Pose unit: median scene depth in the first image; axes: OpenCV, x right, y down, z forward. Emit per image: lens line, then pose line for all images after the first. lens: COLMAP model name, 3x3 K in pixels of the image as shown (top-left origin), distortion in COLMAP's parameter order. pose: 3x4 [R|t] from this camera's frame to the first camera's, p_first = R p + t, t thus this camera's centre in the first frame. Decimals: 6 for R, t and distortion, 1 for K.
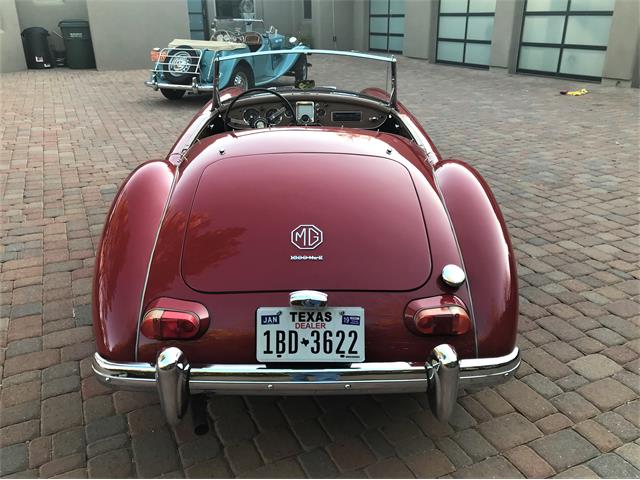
lens RADIAL K [[536.4, 0, 320.0], [0, 536.4, 240.0], [0, 0, 1]] dist [0.021794, 0.000919]
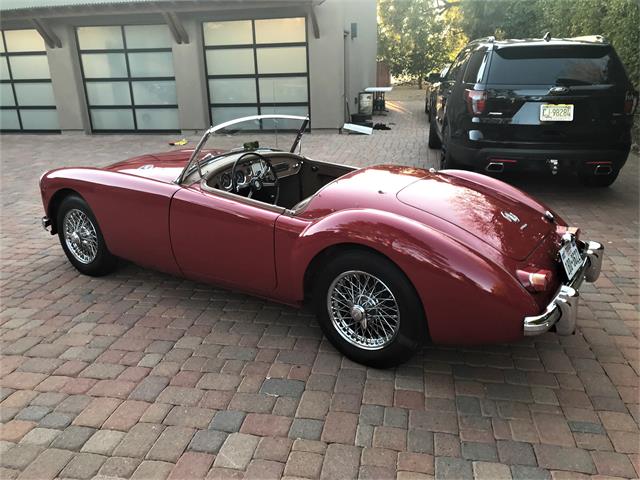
lens RADIAL K [[521.4, 0, 320.0], [0, 521.4, 240.0], [0, 0, 1]] dist [0.026504, 0.003266]
pose [[0.588197, -0.260798, 0.765512, -1.830739], [0.333115, 0.940676, 0.064518, -0.271320], [-0.736925, 0.217055, 0.640179, 0.497308]]
